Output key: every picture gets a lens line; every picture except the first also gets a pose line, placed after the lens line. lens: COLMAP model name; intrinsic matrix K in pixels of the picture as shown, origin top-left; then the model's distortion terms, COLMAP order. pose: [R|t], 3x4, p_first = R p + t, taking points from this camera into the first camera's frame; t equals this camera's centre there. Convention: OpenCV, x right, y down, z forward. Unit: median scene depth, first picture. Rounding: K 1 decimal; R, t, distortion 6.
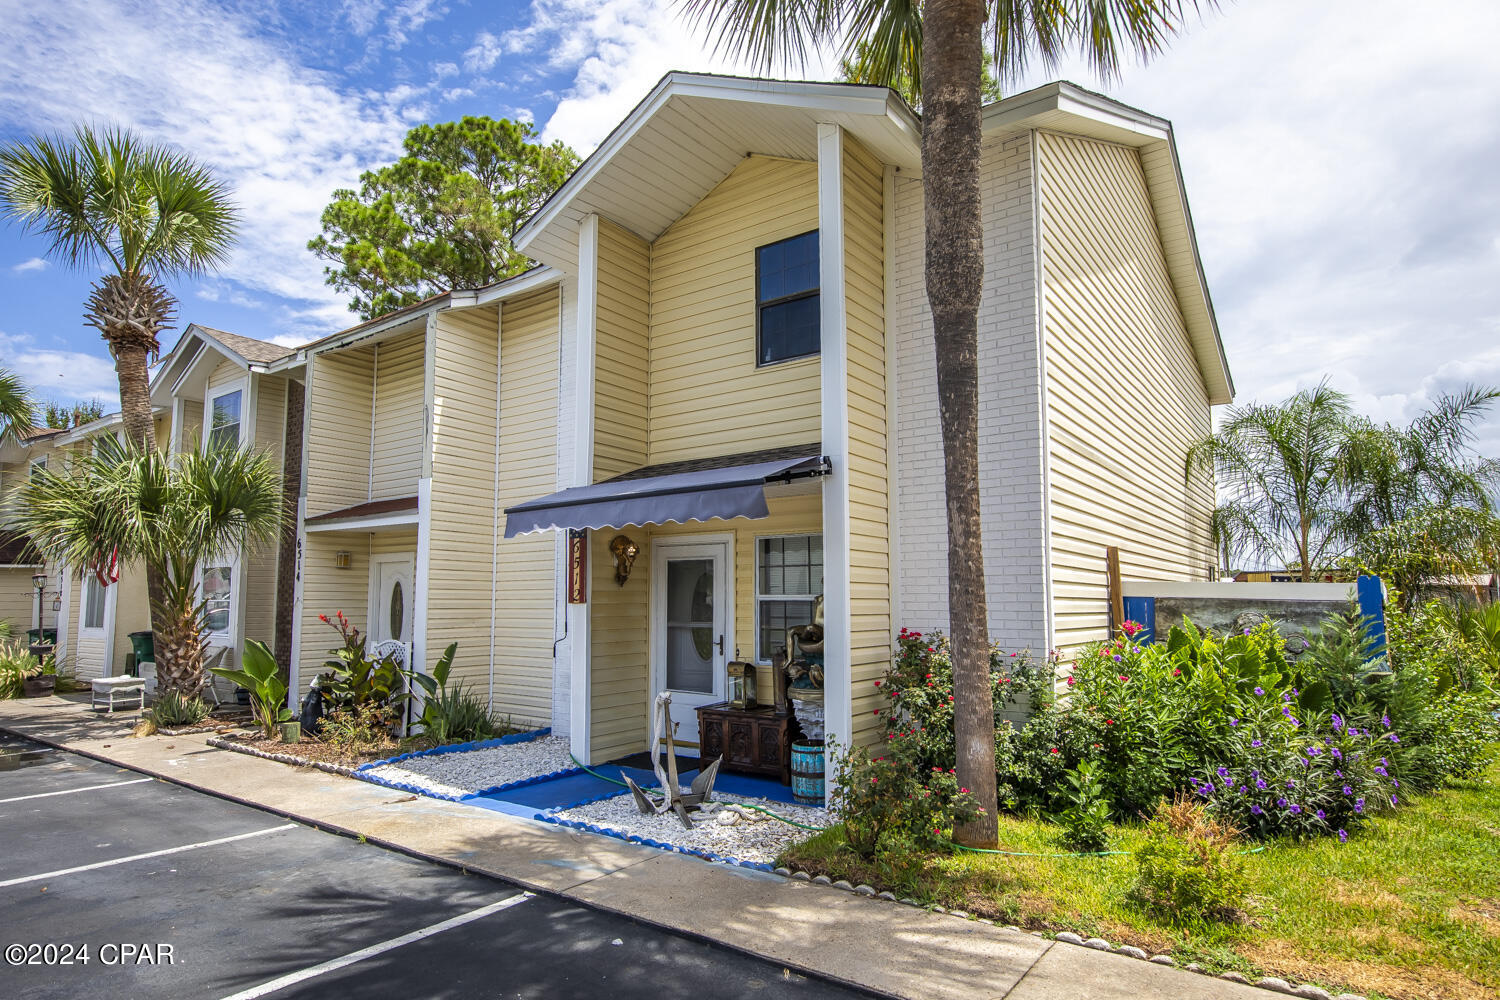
lens RADIAL K [[823.0, 0, 750.9], [0, 823.0, 526.9], [0, 0, 1]] dist [0.005255, 0.001165]
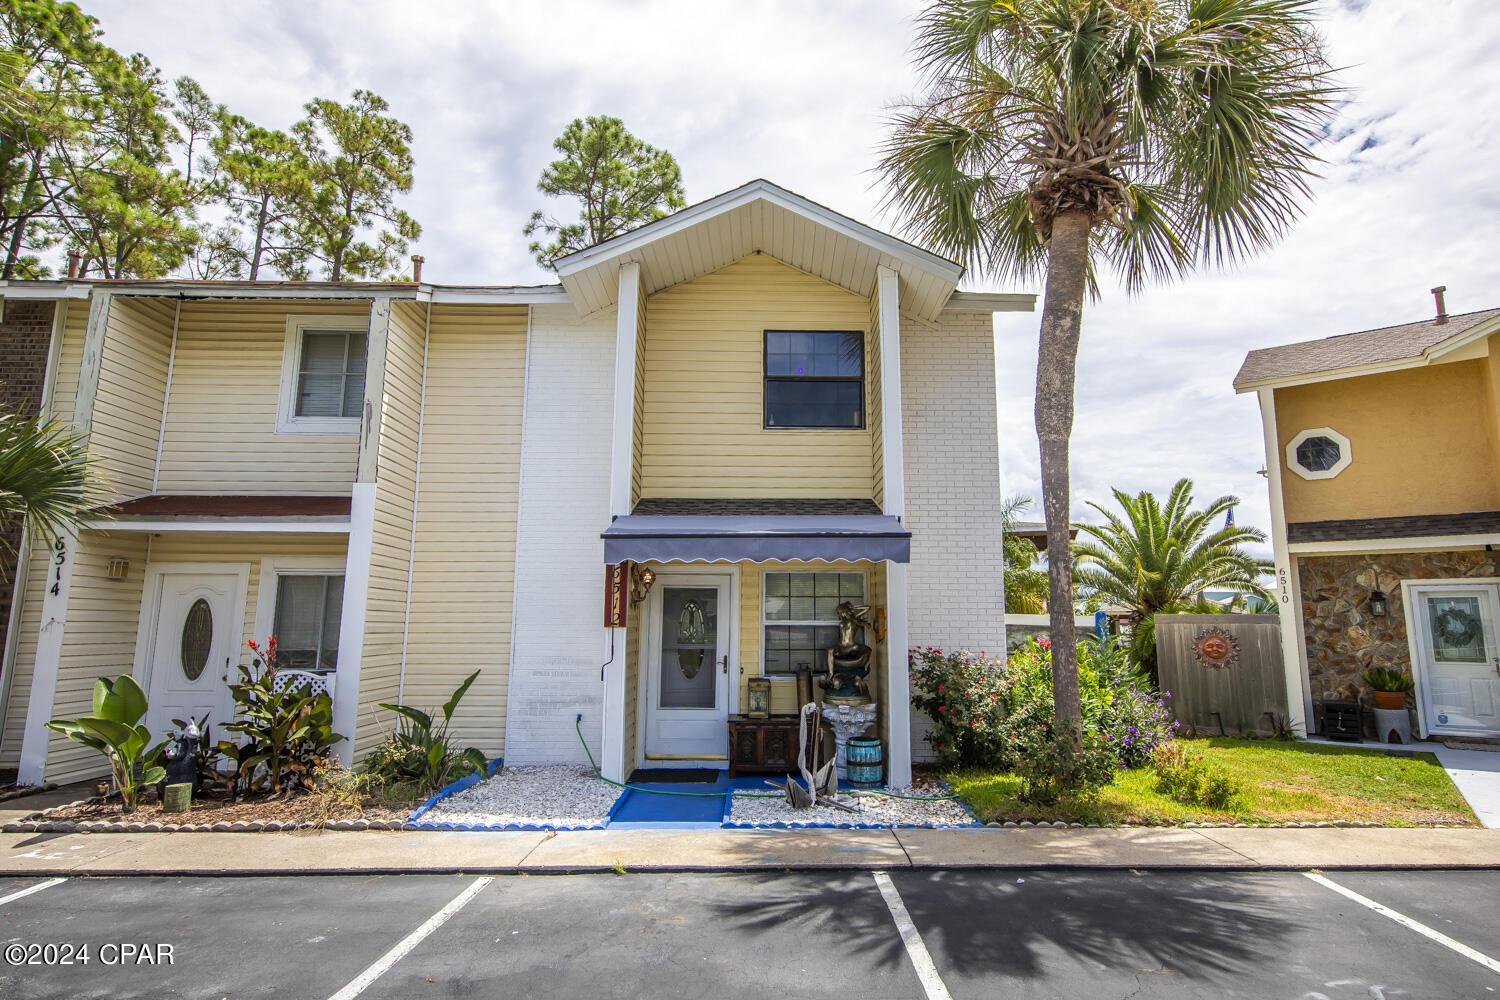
lens RADIAL K [[781.5, 0, 750.0], [0, 781.5, 500.0], [0, 0, 1]] dist [0.009642, 0.000004]
pose [[0.799877, 0.098289, 0.592061, -0.730213], [-0.058905, 0.994592, -0.085534, 0.008524], [-0.597266, 0.033541, 0.801341, 0.113680]]
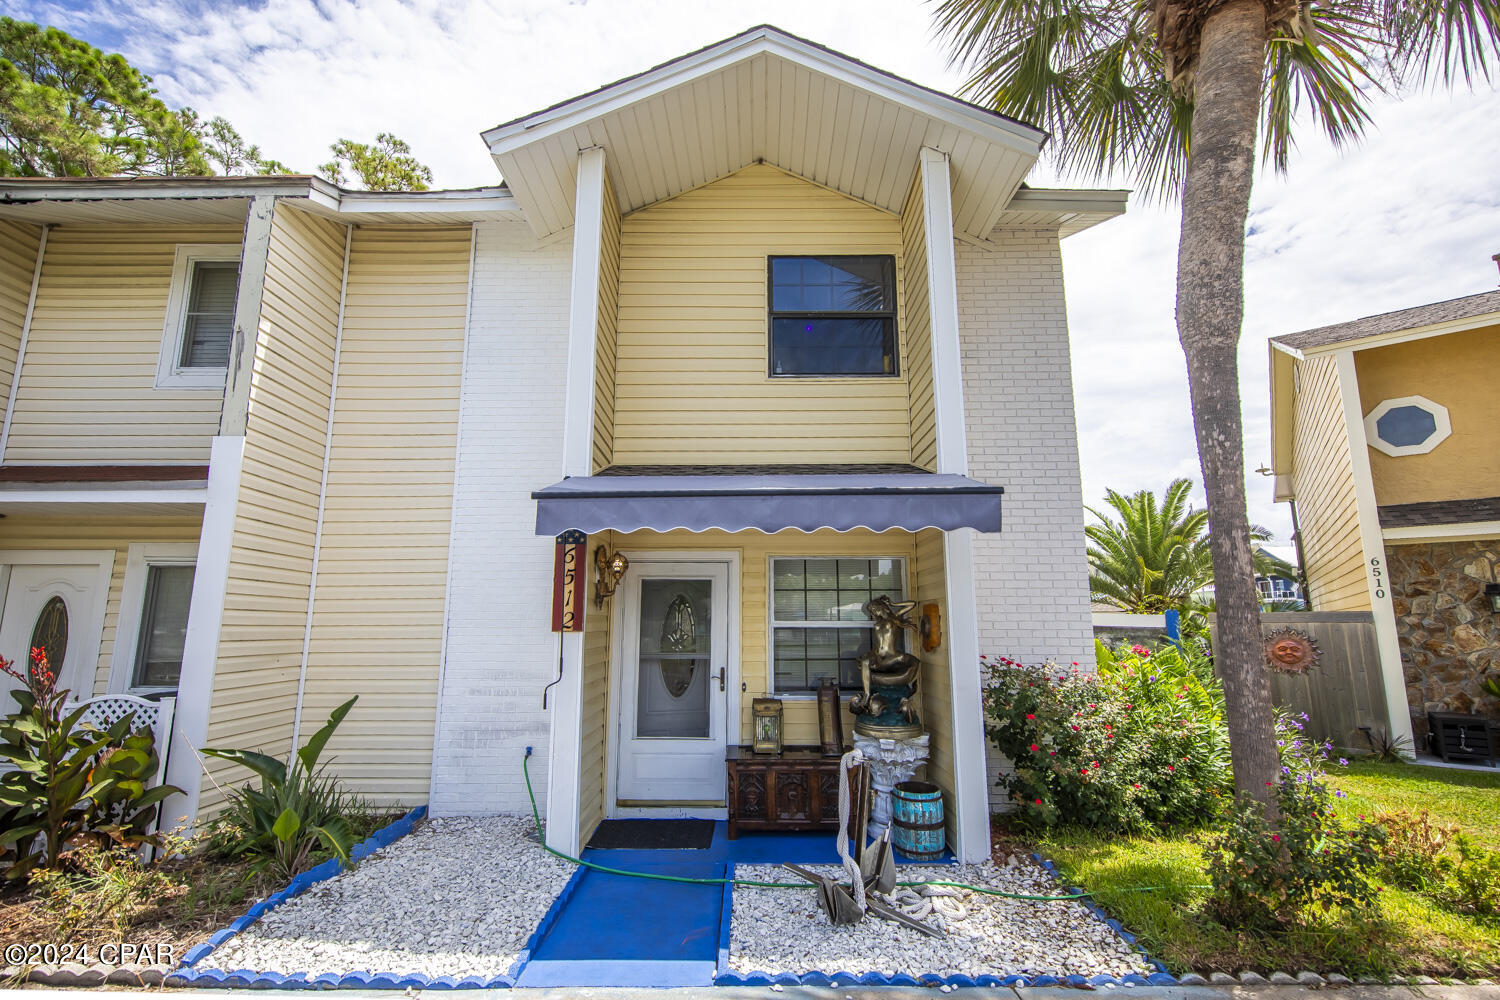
lens RADIAL K [[628.7, 0, 730.7], [0, 628.7, 521.7], [0, 0, 1]] dist [0.010954, -0.004963]
pose [[0.812504, 0.095050, 0.575154, -0.463039], [-0.053543, 0.994615, -0.088731, 0.039932], [-0.580491, 0.041299, 0.813219, 0.487504]]
